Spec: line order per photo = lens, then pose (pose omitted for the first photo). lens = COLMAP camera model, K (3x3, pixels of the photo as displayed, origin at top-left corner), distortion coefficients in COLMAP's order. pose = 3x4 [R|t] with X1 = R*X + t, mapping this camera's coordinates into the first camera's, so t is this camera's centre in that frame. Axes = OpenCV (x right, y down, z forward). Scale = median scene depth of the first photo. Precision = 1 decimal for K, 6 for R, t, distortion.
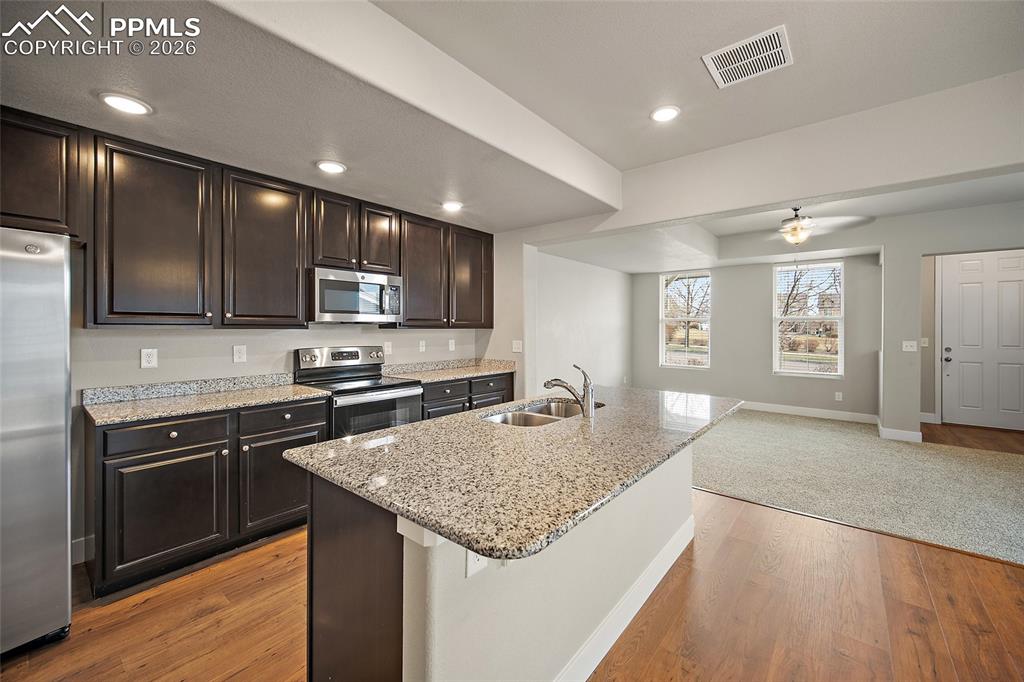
lens RADIAL K [[387.6, 0, 500.4], [0, 387.6, 336.6], [0, 0, 1]] dist [-0.028054, -0.000010]
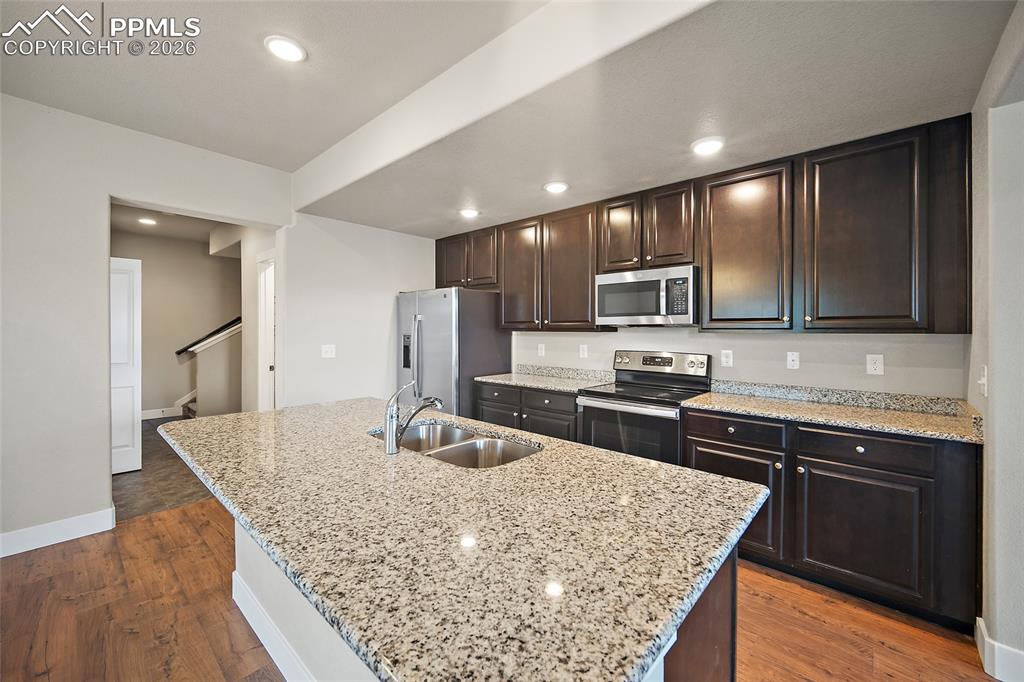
lens RADIAL K [[408.5, 0, 511.0], [0, 408.5, 333.2], [0, 0, 1]] dist [0.000392, -0.000056]
pose [[-0.019510, 0.004482, -0.999800, 0.577756], [-0.026212, 0.999644, 0.004993, -0.013287], [0.999466, 0.026304, -0.019385, 0.671308]]
